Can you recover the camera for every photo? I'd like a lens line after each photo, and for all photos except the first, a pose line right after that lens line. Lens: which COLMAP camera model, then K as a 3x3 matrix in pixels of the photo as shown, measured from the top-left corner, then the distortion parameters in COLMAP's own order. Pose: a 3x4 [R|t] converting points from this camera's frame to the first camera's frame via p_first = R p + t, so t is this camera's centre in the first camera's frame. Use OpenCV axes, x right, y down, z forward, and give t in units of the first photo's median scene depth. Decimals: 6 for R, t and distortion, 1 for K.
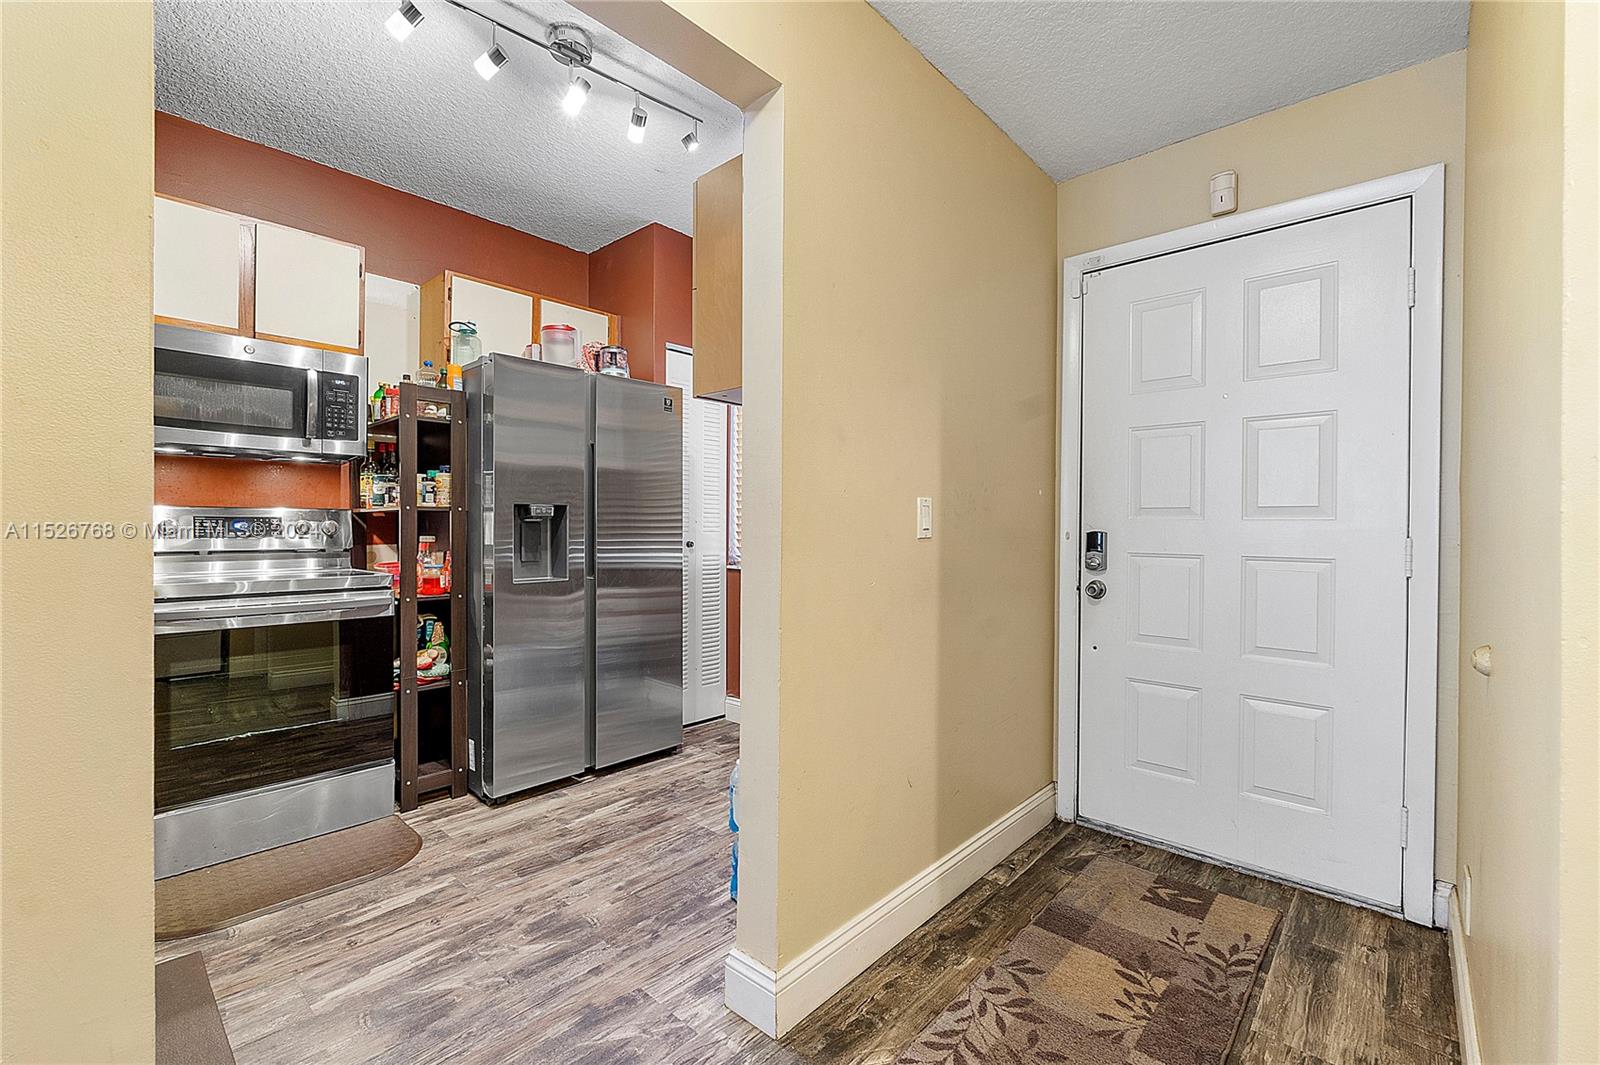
lens RADIAL K [[678.1, 0, 800.4], [0, 678.1, 527.1], [0, 0, 1]] dist [-0.006344, -0.000564]
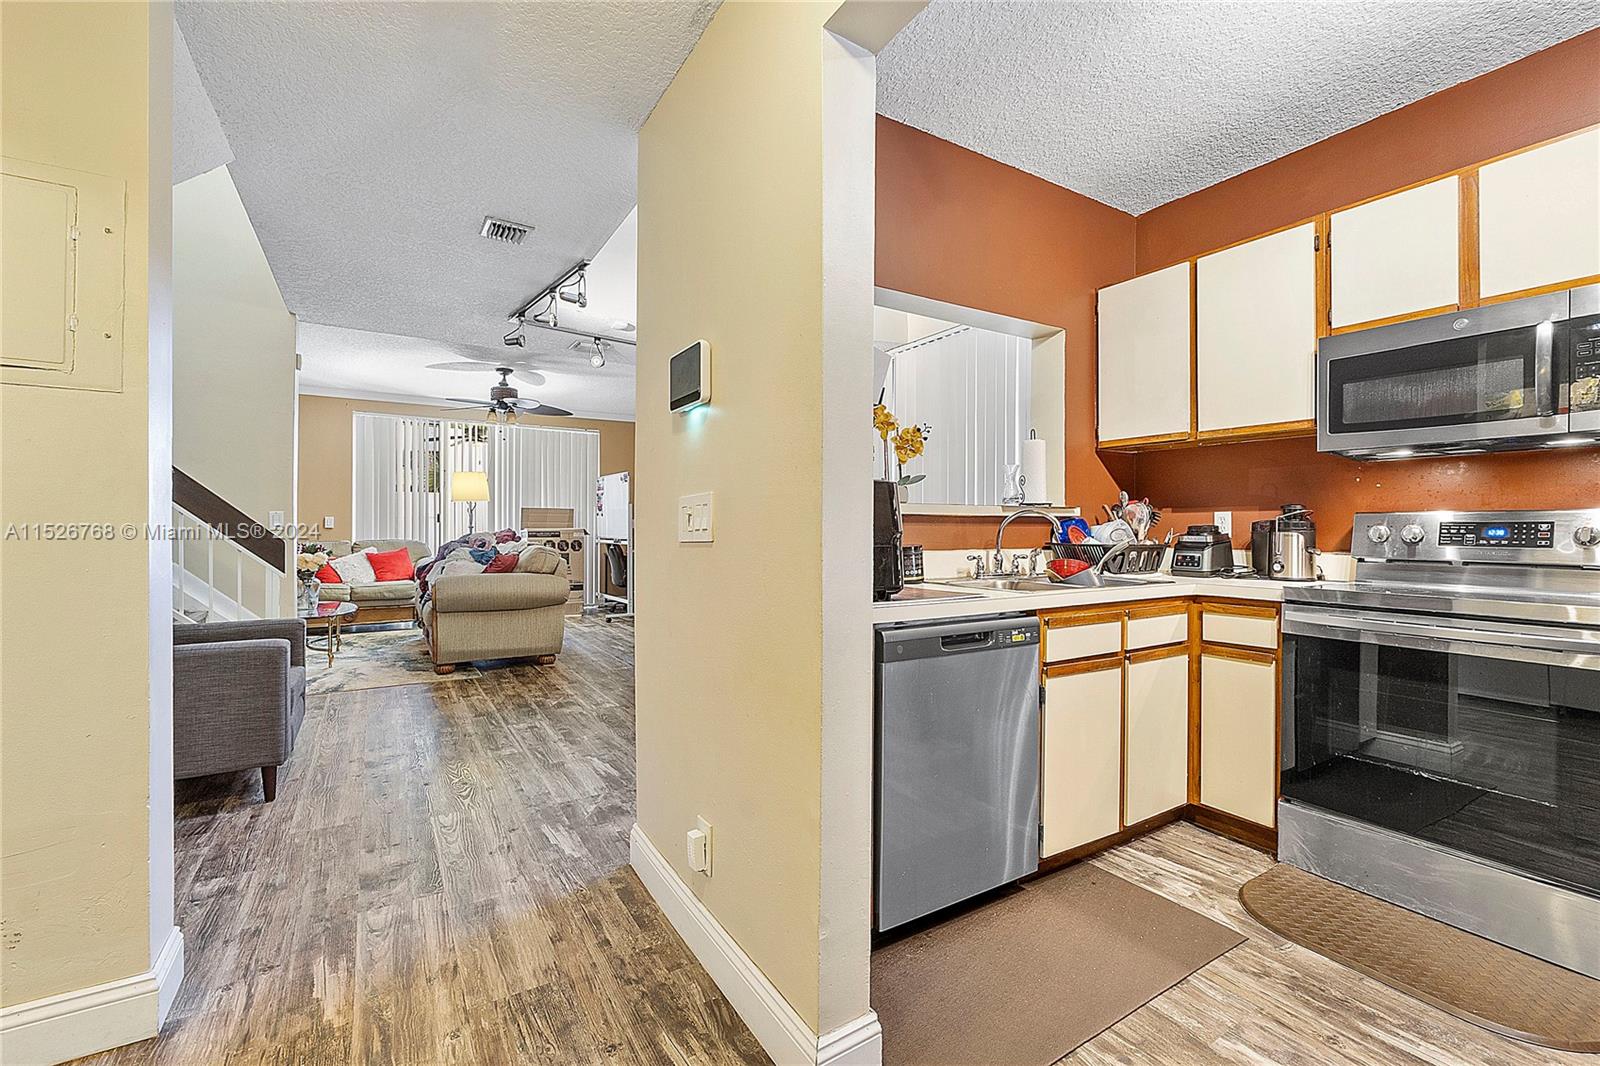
lens RADIAL K [[678.1, 0, 799.5], [0, 678.1, 527.9], [0, 0, 1]] dist [-0.006344, -0.000564]
pose [[-0.273395, -0.005475, -0.961886, 0.191041], [-0.008835, 0.999956, -0.003180, 0.001863], [0.961861, 0.007629, -0.273431, 0.377049]]
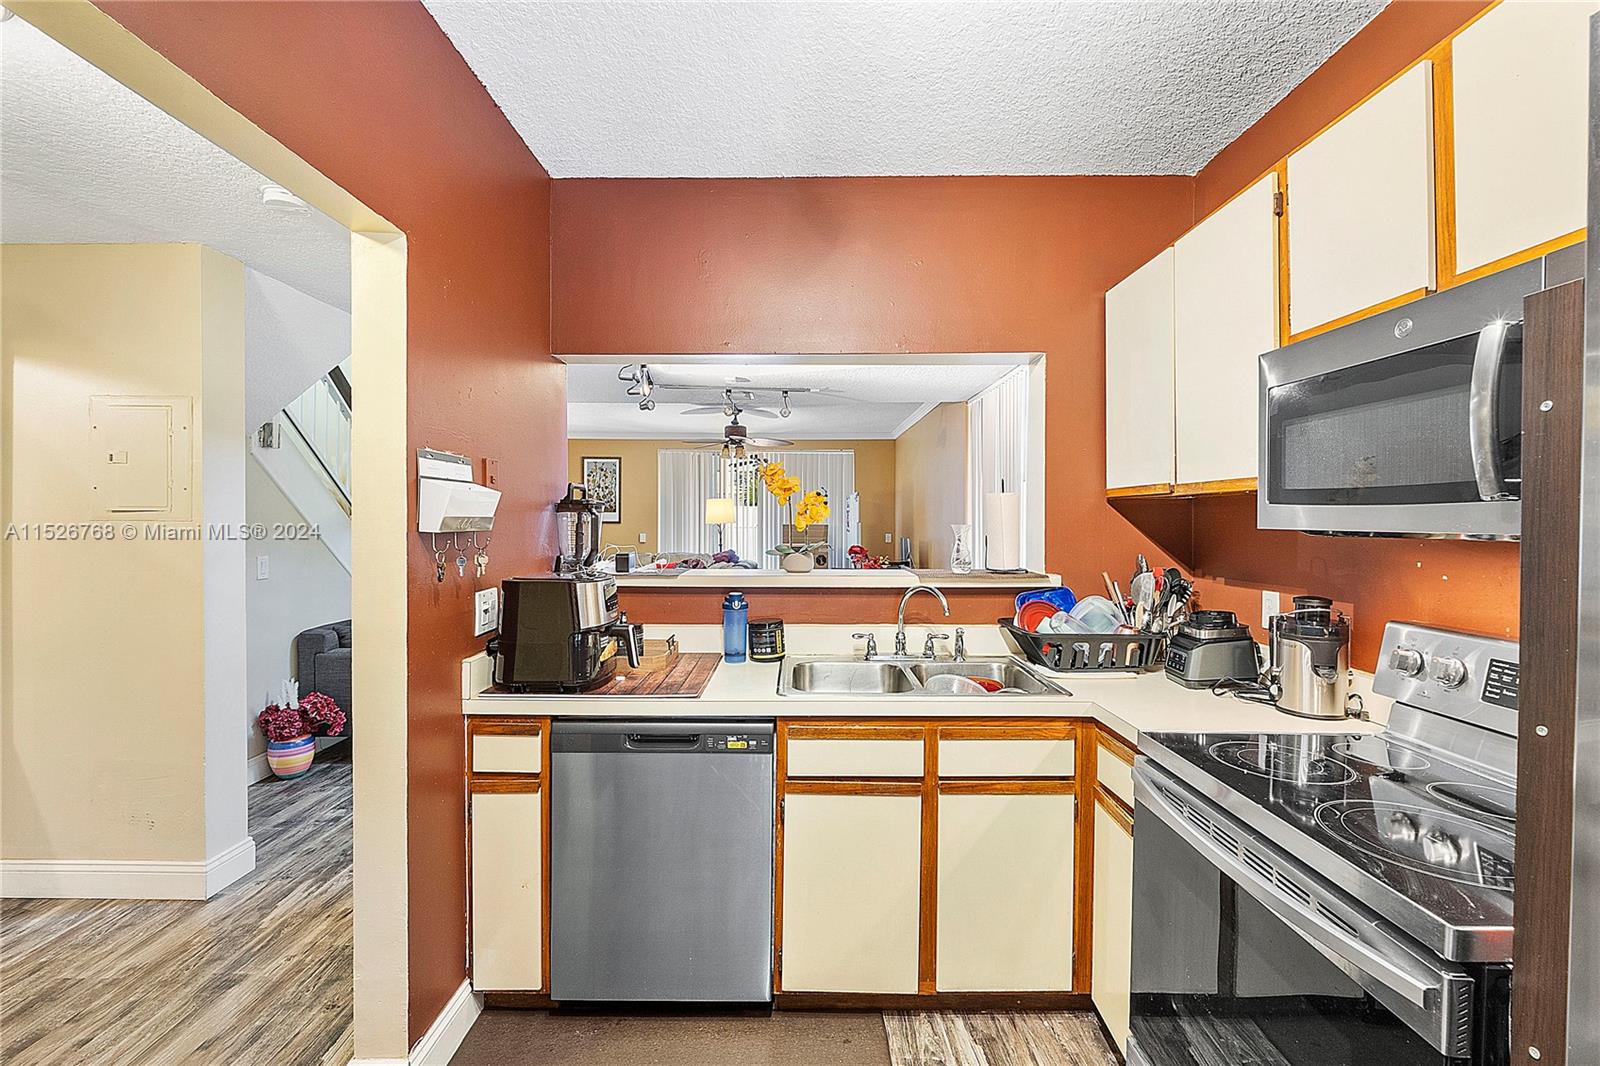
lens RADIAL K [[678.1, 0, 800.8], [0, 678.1, 527.3], [0, 0, 1]] dist [-0.006344, -0.000564]
pose [[-0.737229, -0.001562, -0.675641, -0.150171], [-0.009976, 0.999913, 0.008574, -0.104167], [0.675570, 0.013061, -0.737181, 0.923708]]
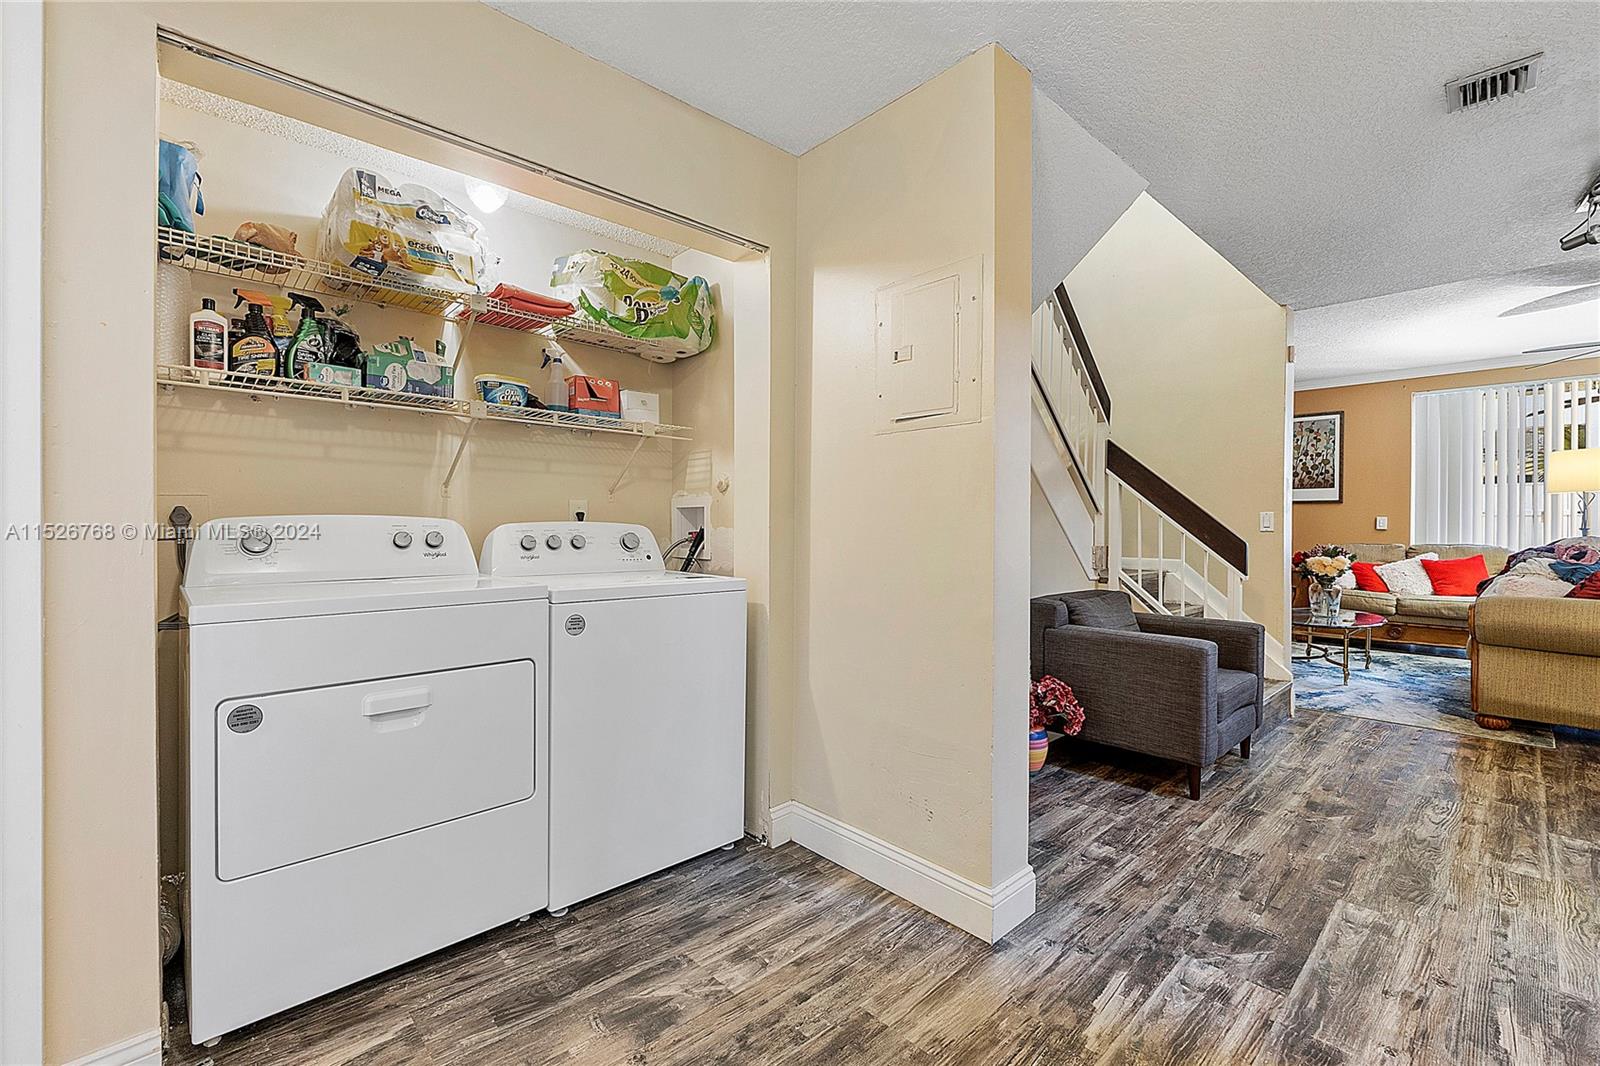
lens RADIAL K [[678.1, 0, 797.8], [0, 678.1, 526.1], [0, 0, 1]] dist [-0.006344, -0.000564]
pose [[-0.995688, -0.009506, 0.092273, -0.045270], [-0.008866, 0.999934, 0.007349, -0.001035], [-0.092337, 0.006499, -0.995707, 0.410684]]
